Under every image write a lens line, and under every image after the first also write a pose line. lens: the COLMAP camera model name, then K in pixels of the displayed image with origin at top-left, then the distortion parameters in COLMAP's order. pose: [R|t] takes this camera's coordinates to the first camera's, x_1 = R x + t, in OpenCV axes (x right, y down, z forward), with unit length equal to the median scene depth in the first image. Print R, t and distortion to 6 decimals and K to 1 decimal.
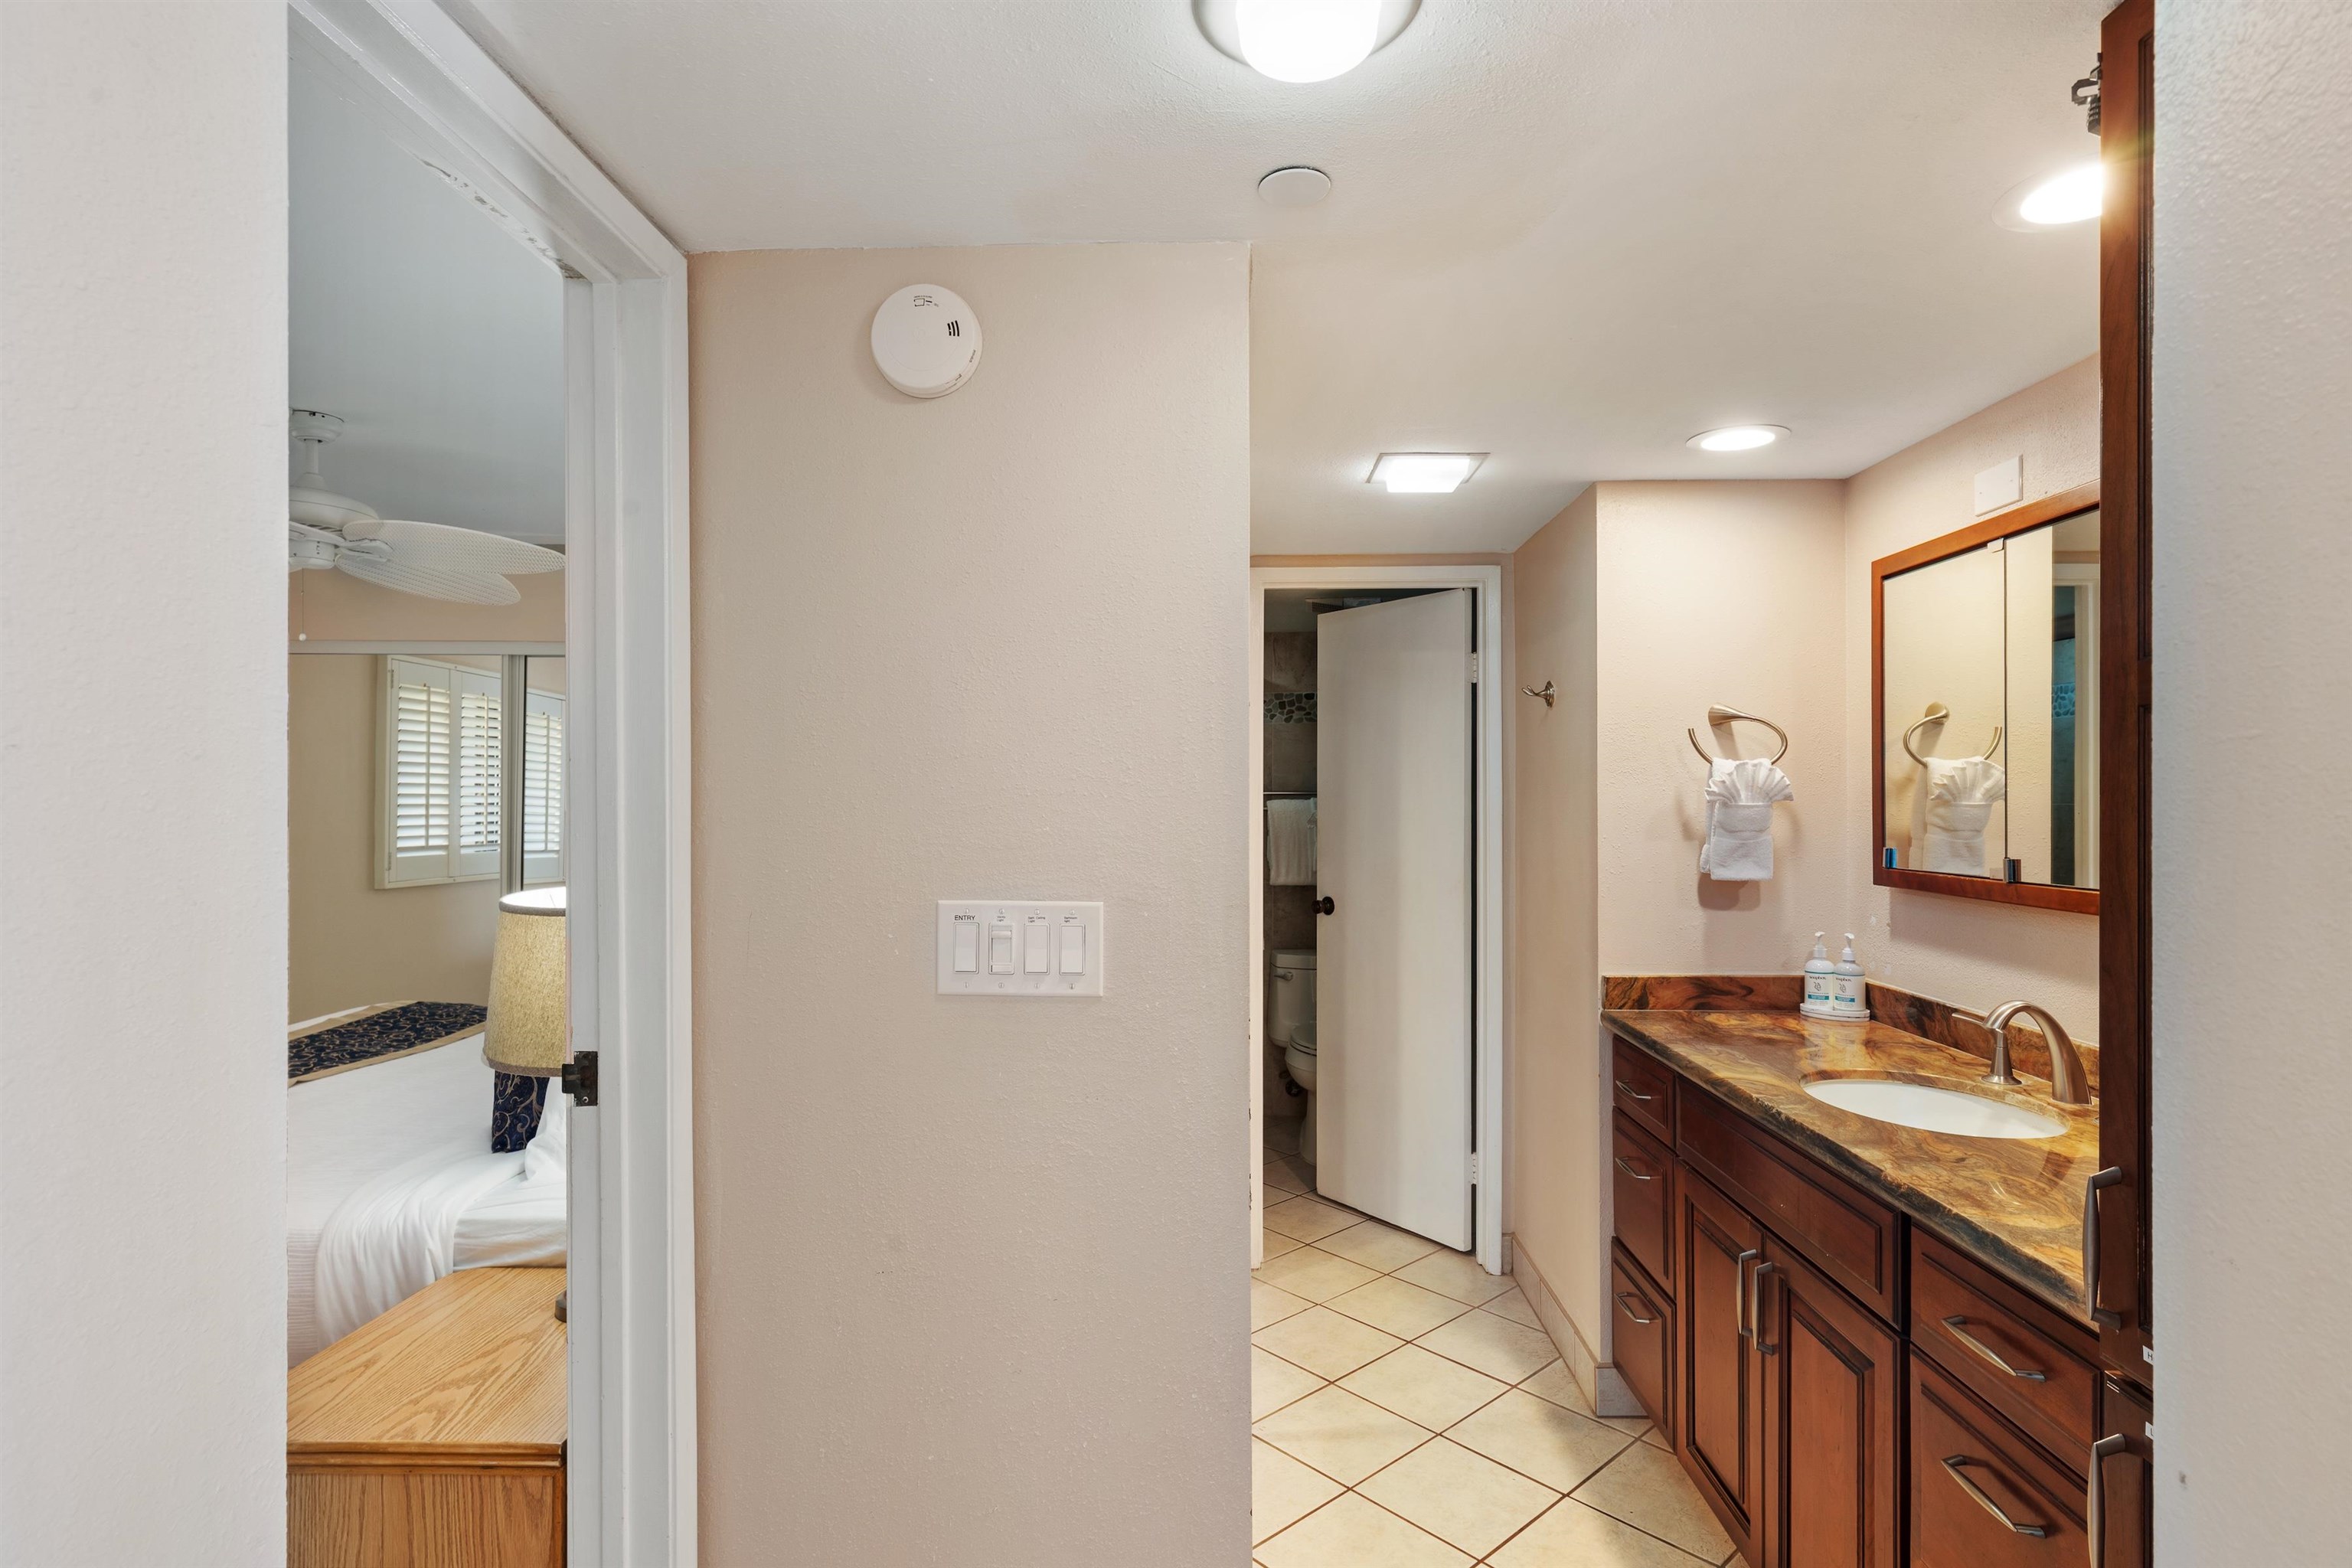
lens RADIAL K [[1191.7, 0, 1172.4], [0, 1191.7, 791.8], [0, 0, 1]] dist [0.000966, 0.000246]
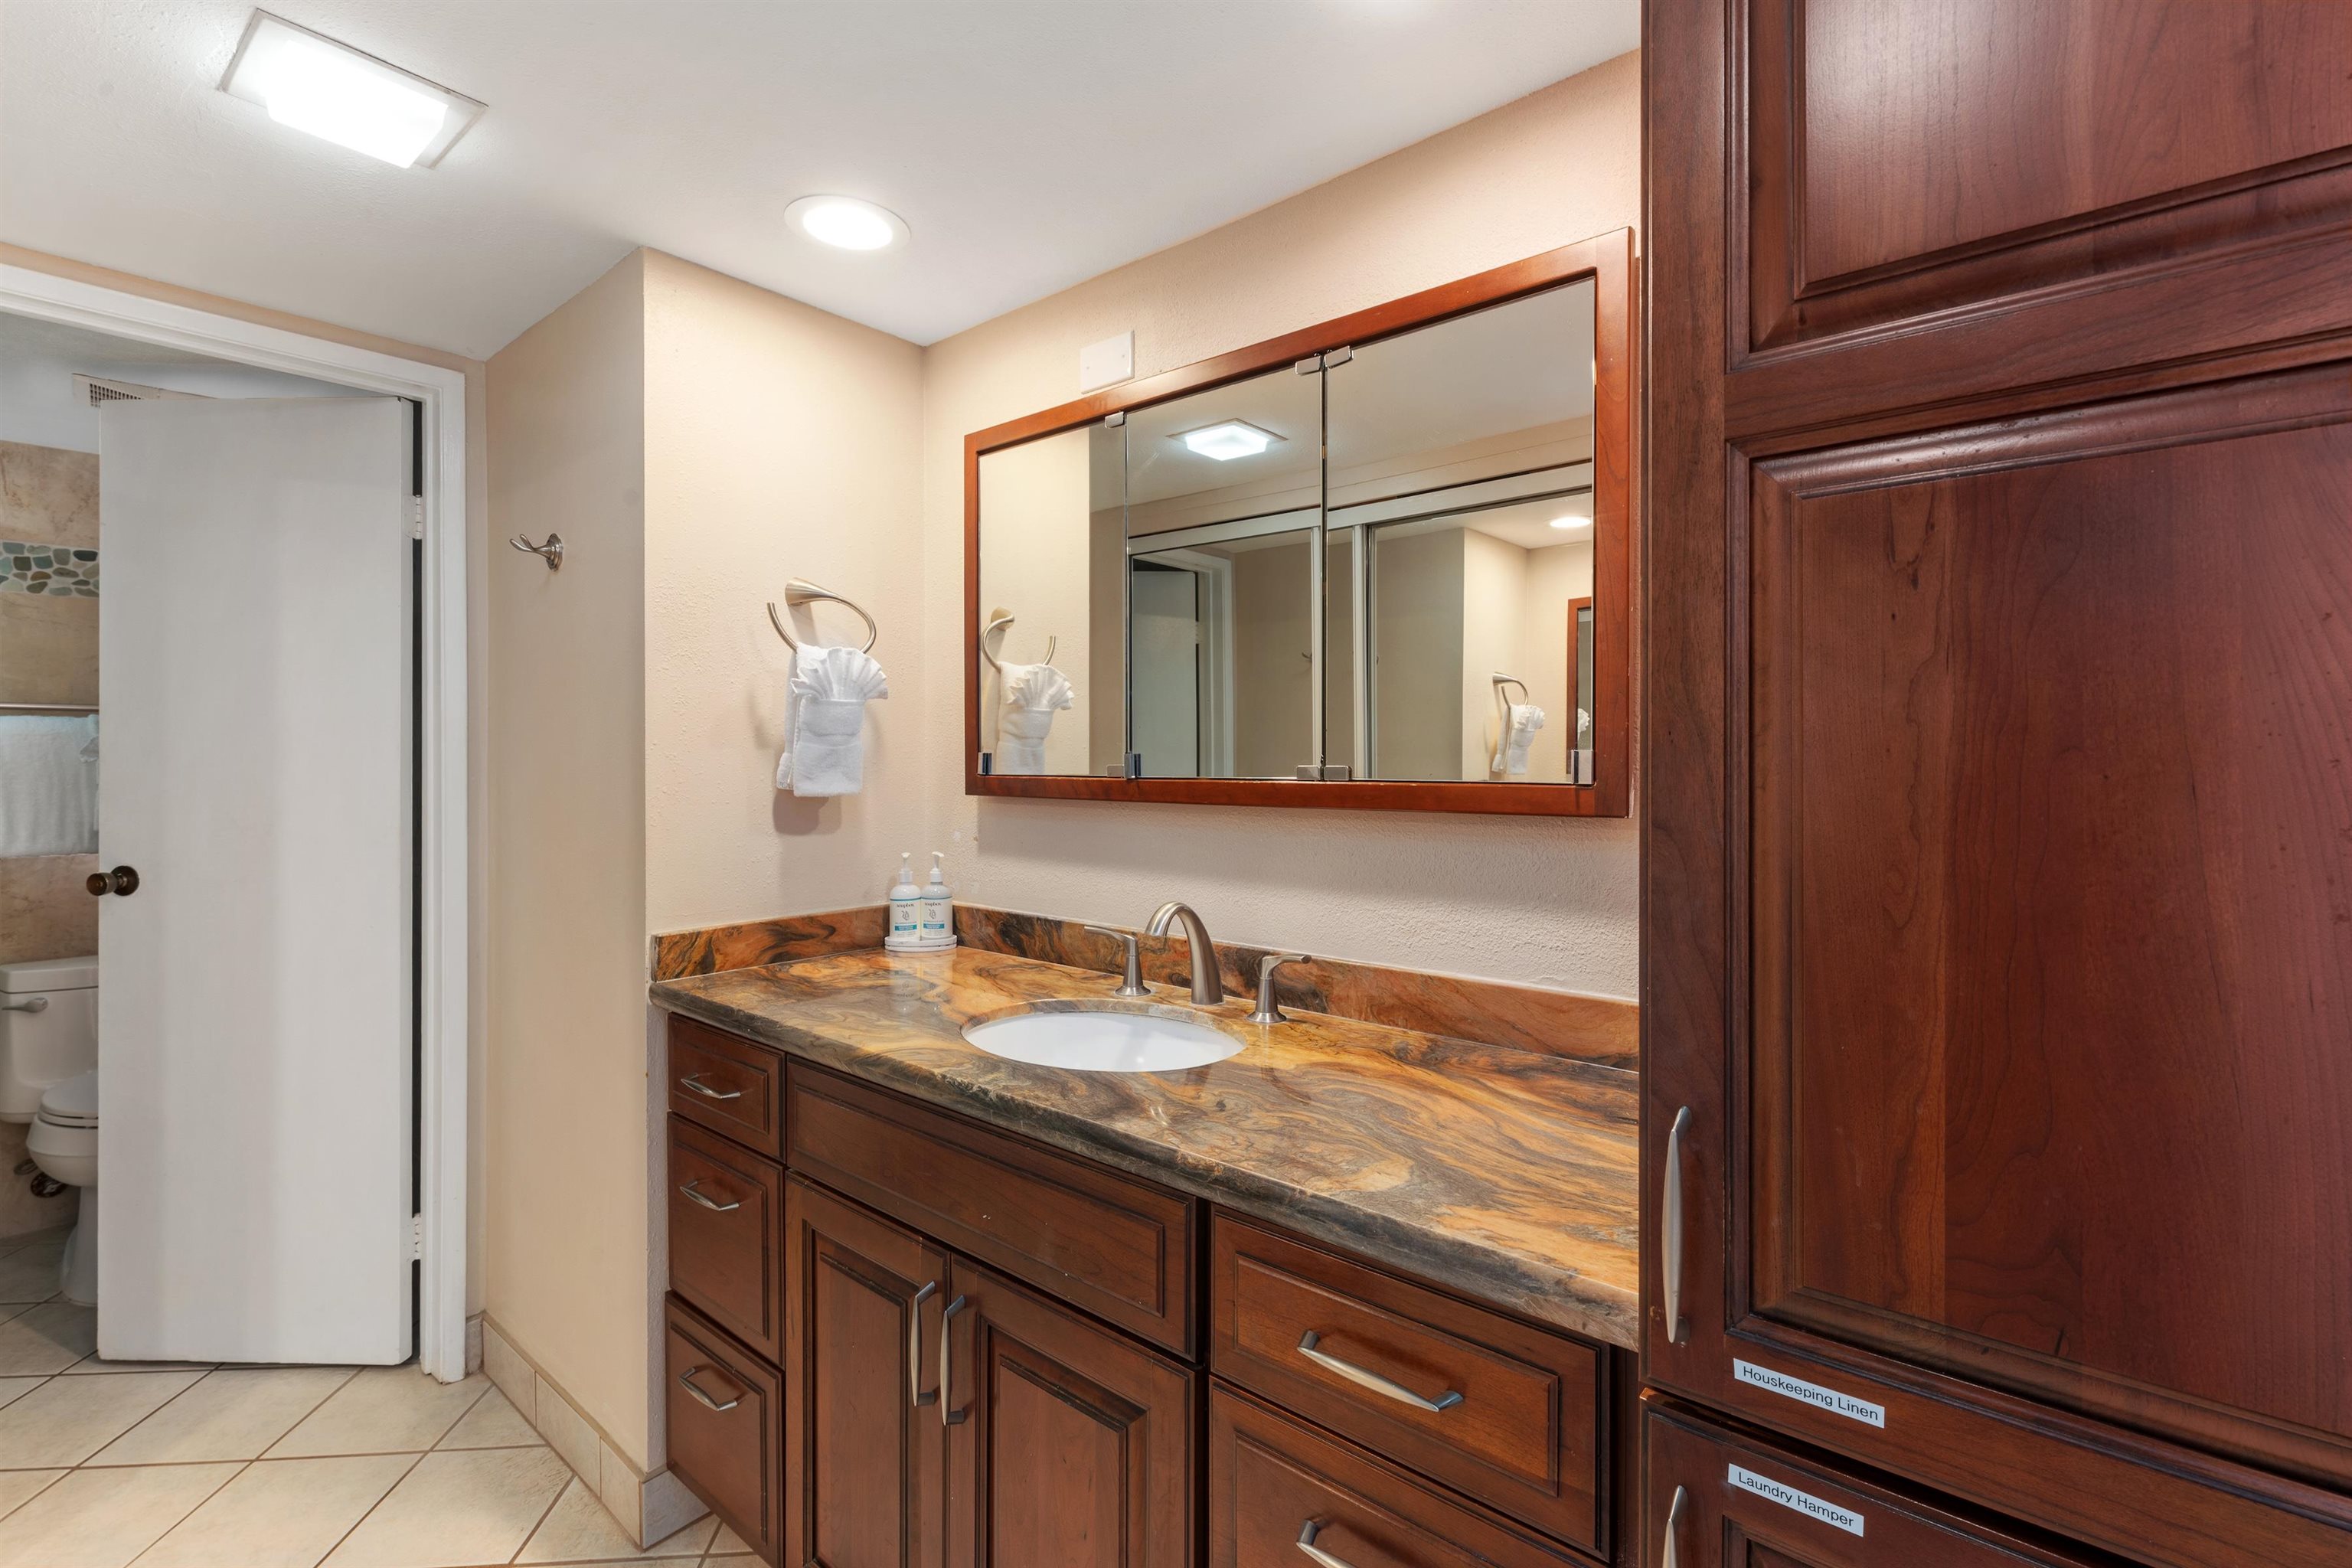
lens RADIAL K [[1072.0, 0, 1174.9], [0, 1072.0, 760.4], [0, 0, 1]] dist [0.000078, 0.001535]
pose [[0.620453, -0.000677, 0.784244, 0.050436], [-0.002399, 0.999993, 0.002762, 0.047717], [-0.784240, -0.003595, 0.620447, 0.362856]]
